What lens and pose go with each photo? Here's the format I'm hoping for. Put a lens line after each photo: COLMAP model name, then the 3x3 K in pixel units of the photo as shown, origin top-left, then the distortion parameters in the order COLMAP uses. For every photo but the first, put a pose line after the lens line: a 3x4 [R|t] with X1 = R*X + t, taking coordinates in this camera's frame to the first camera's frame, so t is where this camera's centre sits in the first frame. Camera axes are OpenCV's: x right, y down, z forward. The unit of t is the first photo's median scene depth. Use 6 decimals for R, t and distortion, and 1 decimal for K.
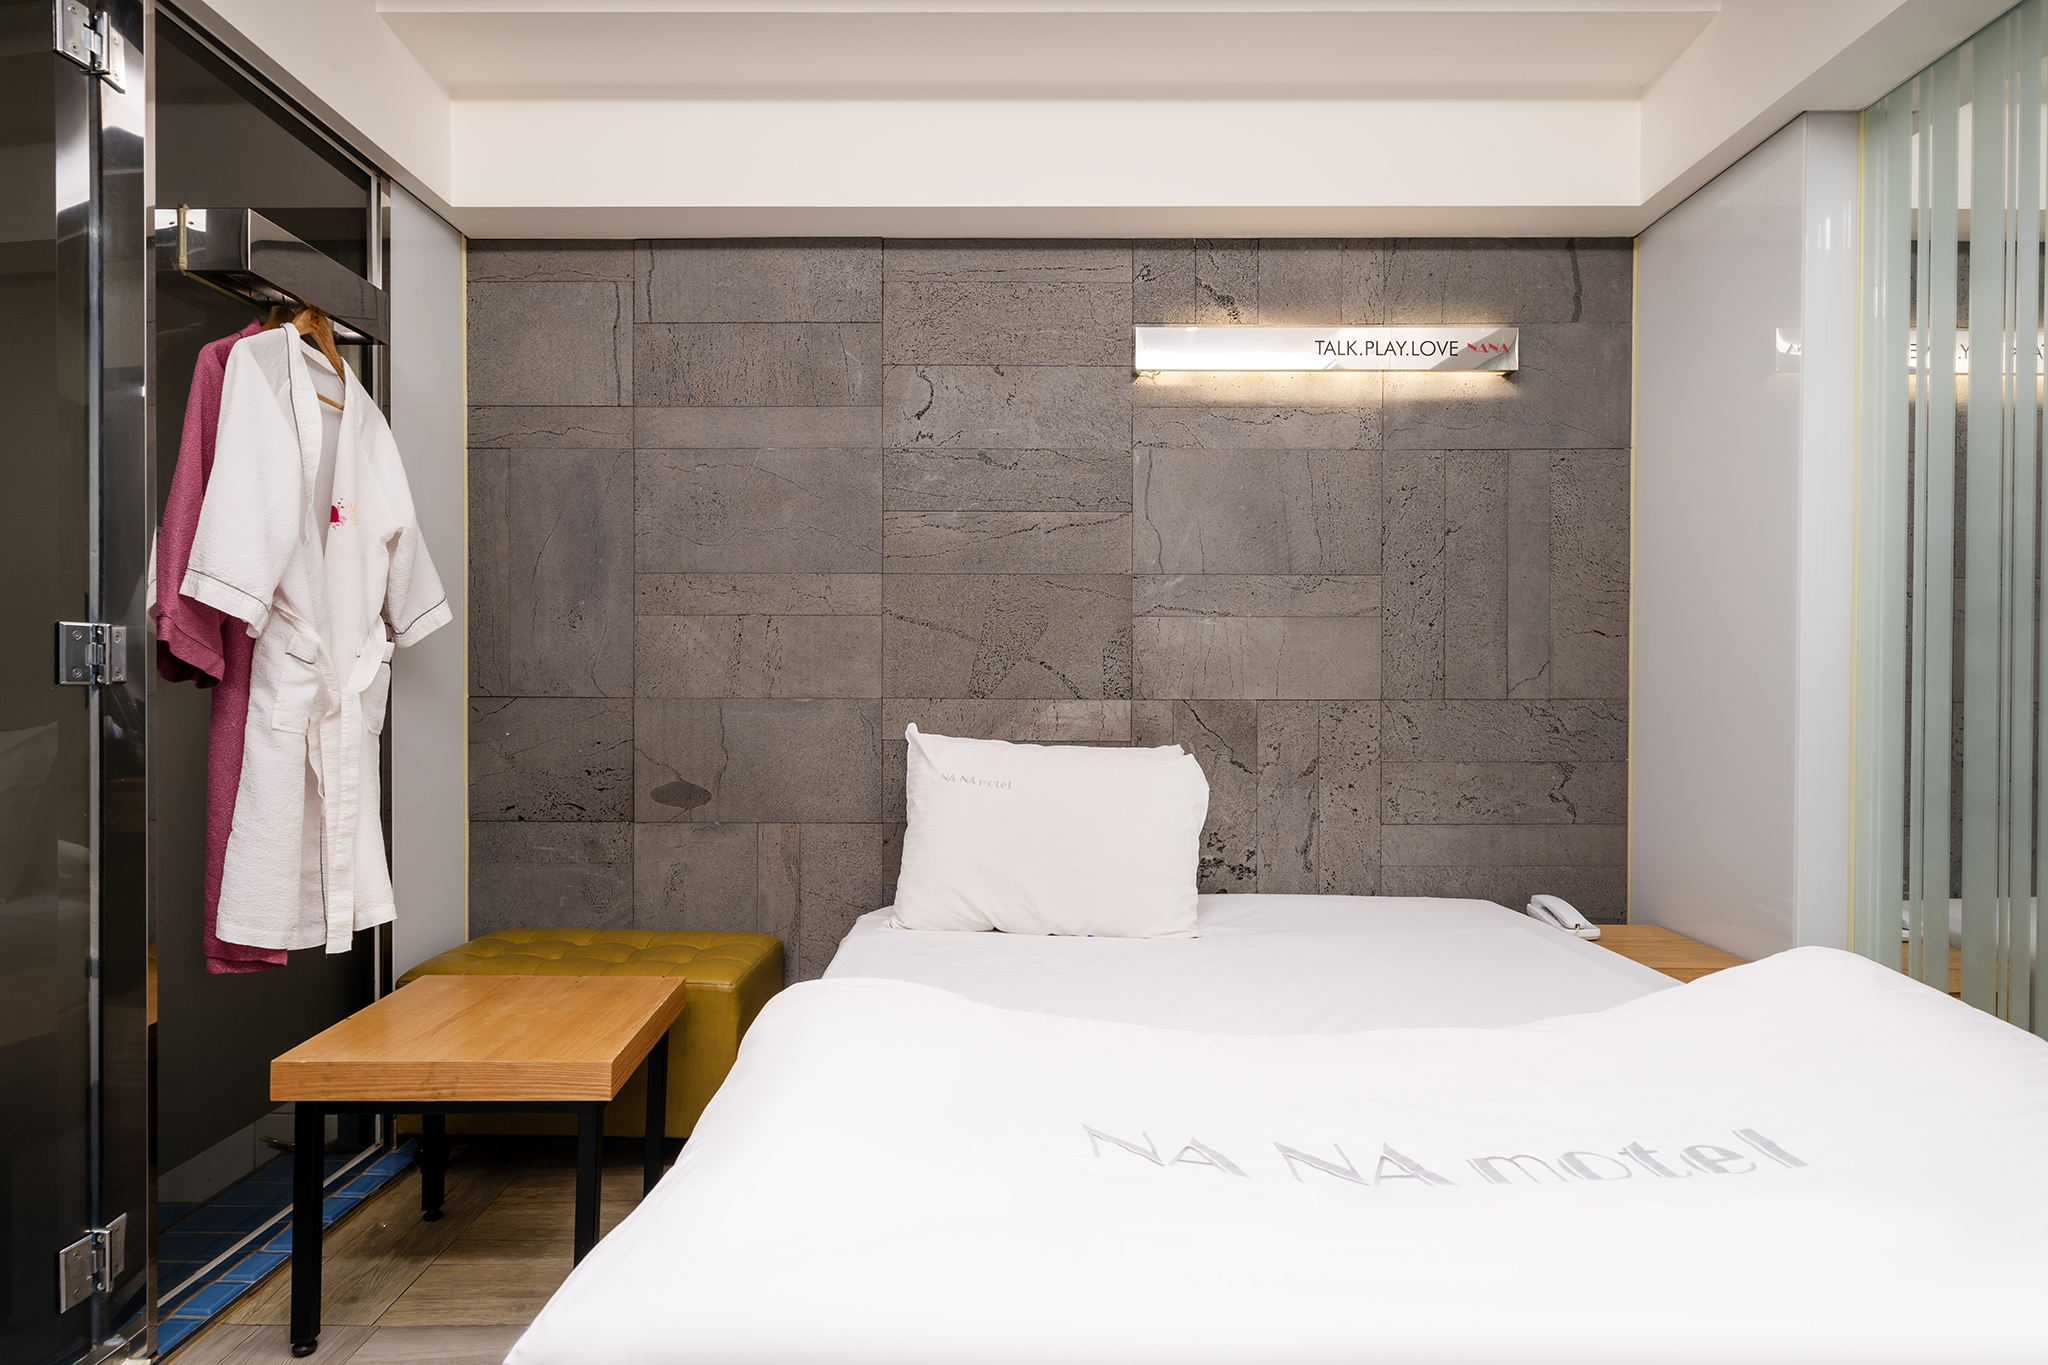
lens RADIAL K [[1129.7, 0, 1022.4], [0, 1129.7, 690.7], [0, 0, 1]] dist [0.000721, -0.000132]
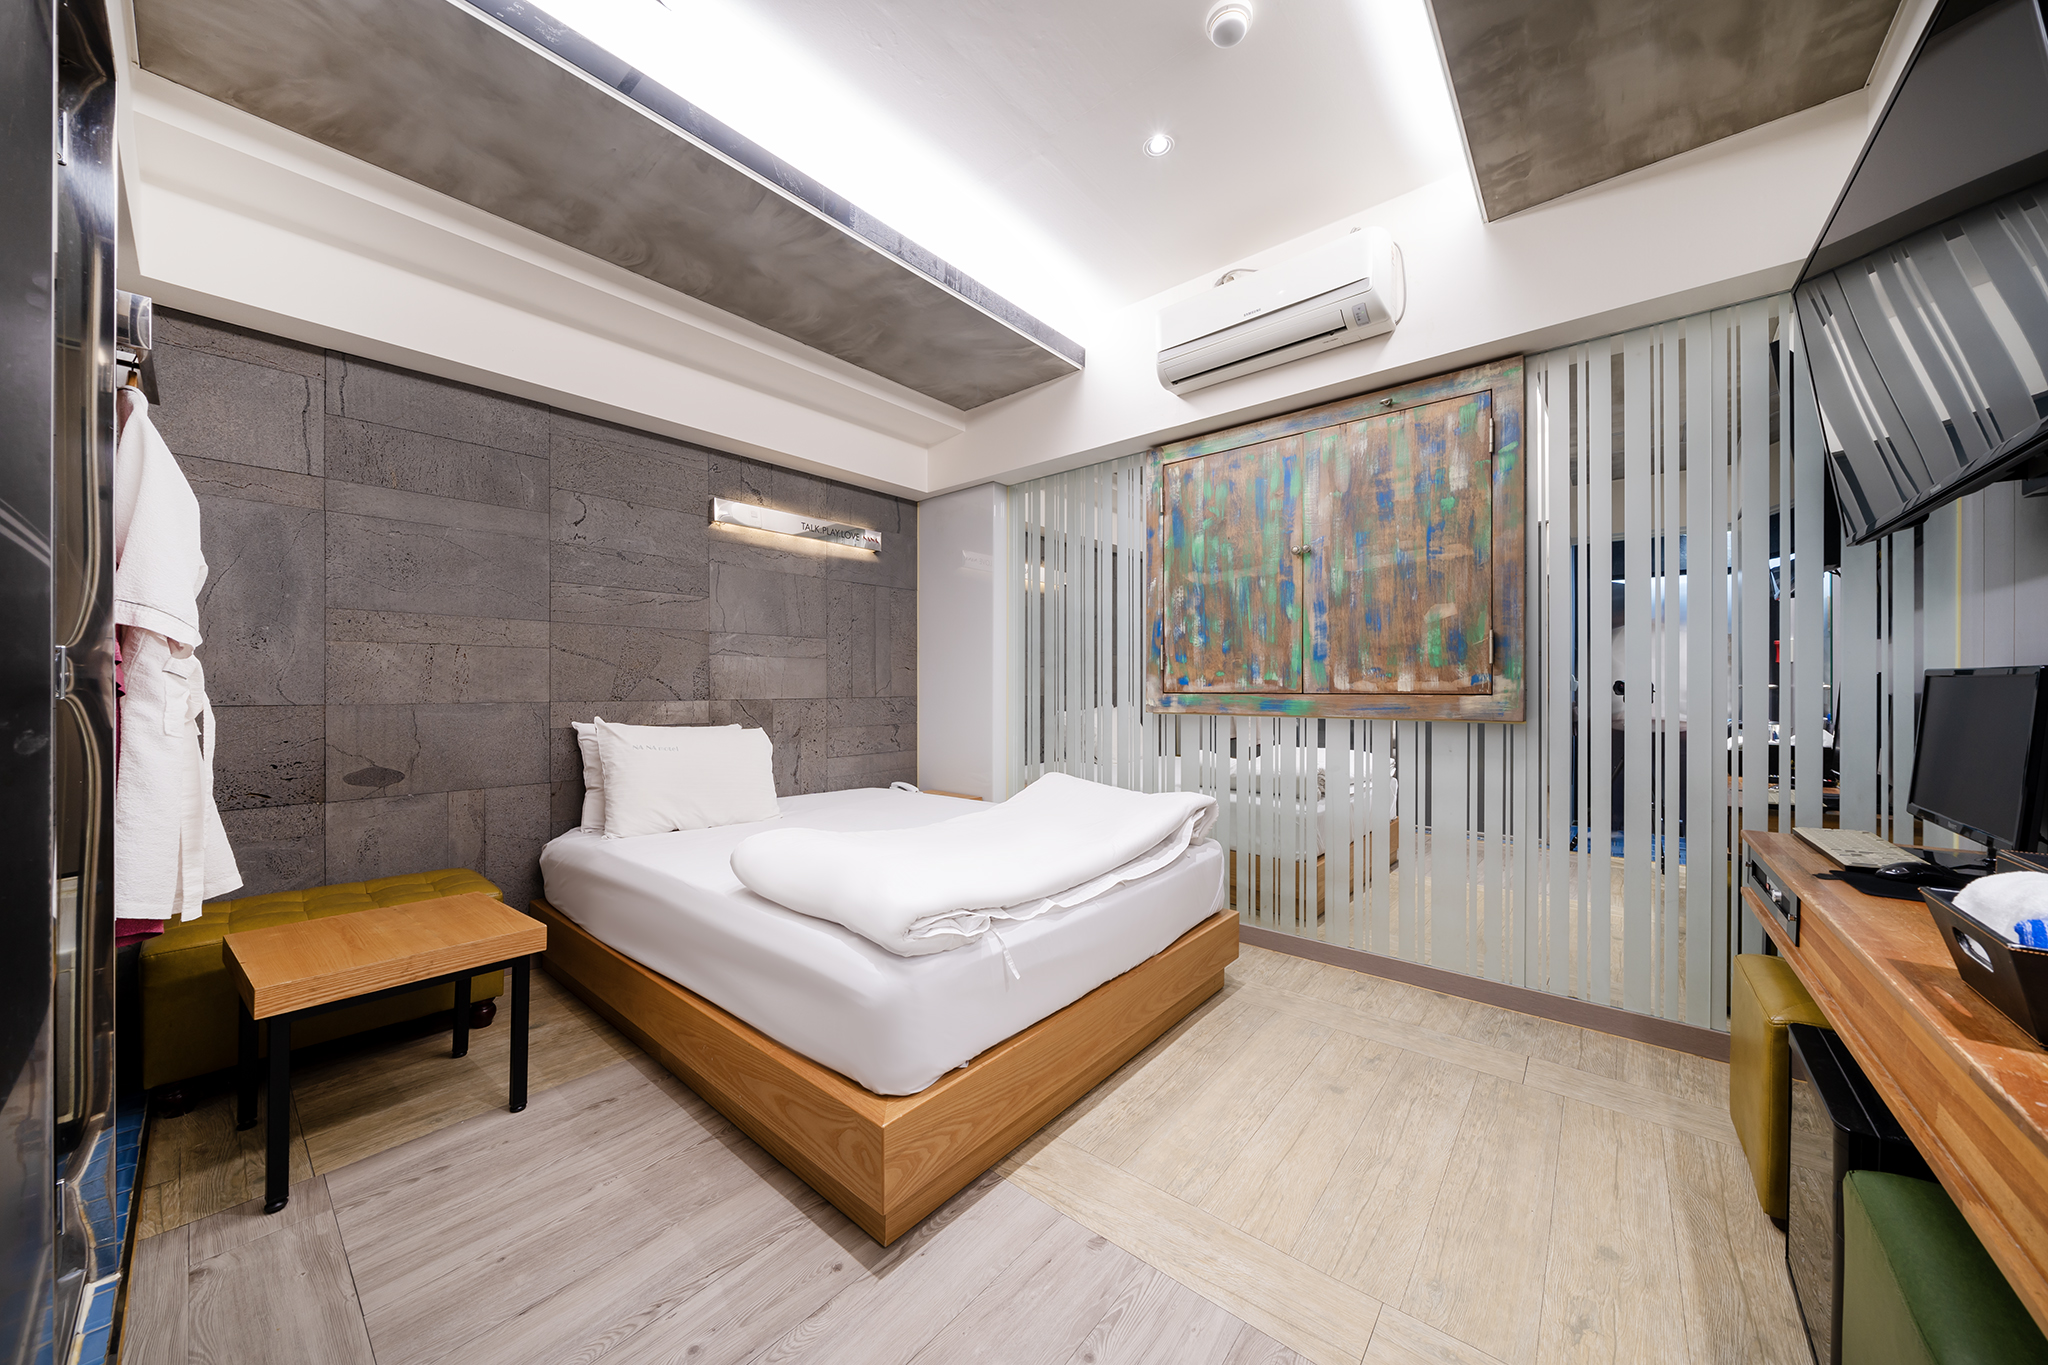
lens RADIAL K [[701.4, 0, 1020.6], [0, 701.4, 690.6], [0, 0, 1]] dist [-0.001604, -0.002317]
pose [[0.647863, -0.005492, 0.761737, -0.438761], [0.008585, 0.999963, -0.000093, -0.003208], [-0.761709, 0.006599, 0.647886, -0.113743]]
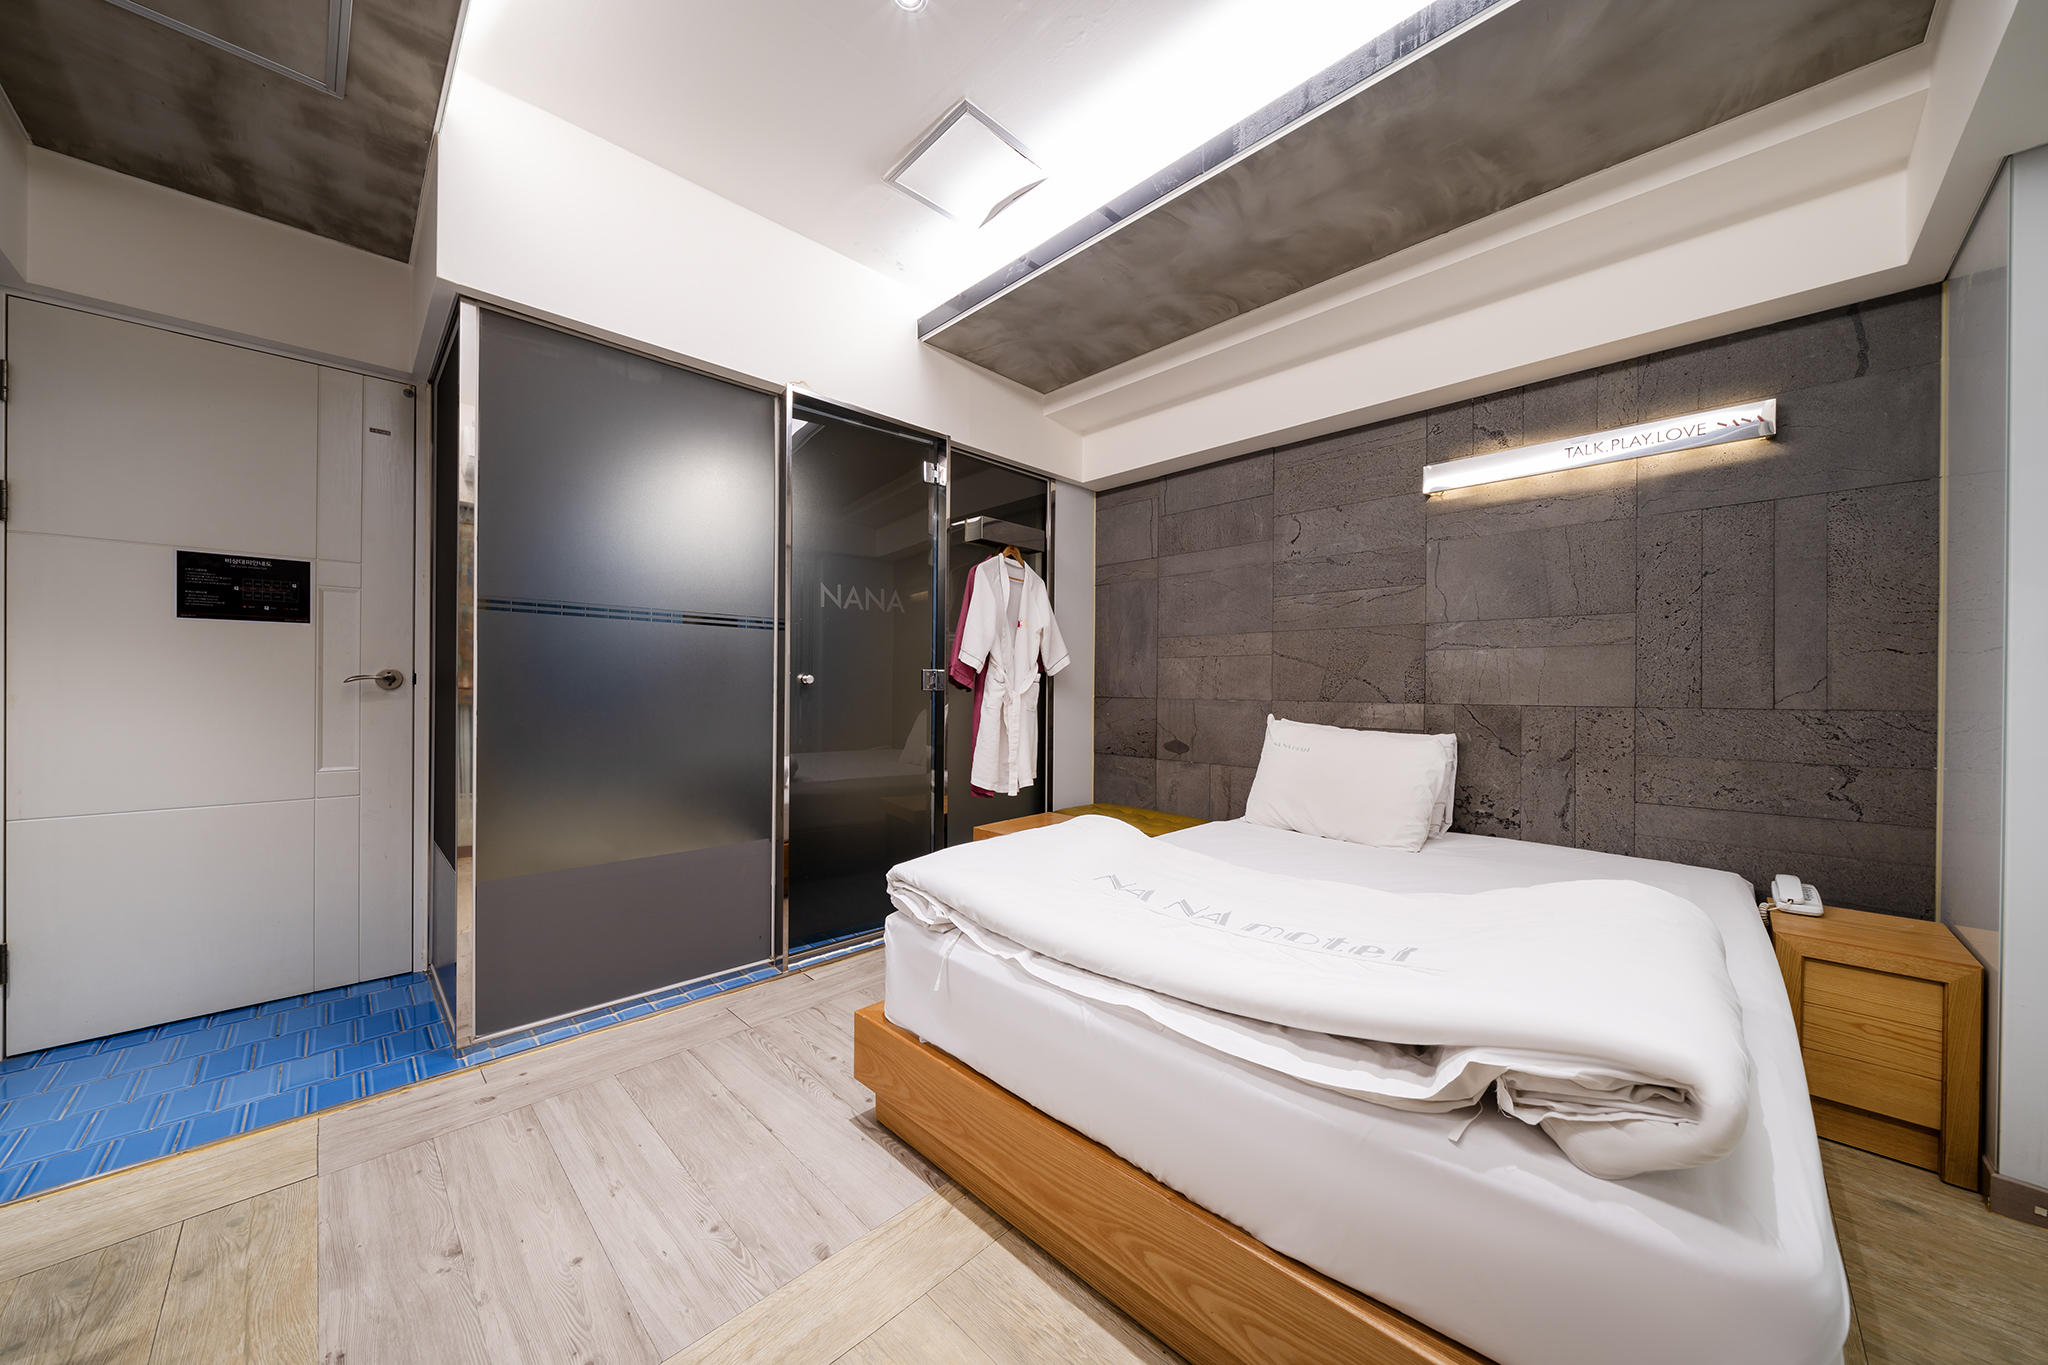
lens RADIAL K [[701.4, 0, 1020.6], [0, 701.4, 690.6], [0, 0, 1]] dist [-0.001604, -0.002317]
pose [[0.705973, 0.005036, -0.708221, 0.389238], [-0.011841, 0.999919, -0.004693, 0.000893], [0.708140, 0.011699, 0.705976, -0.080648]]
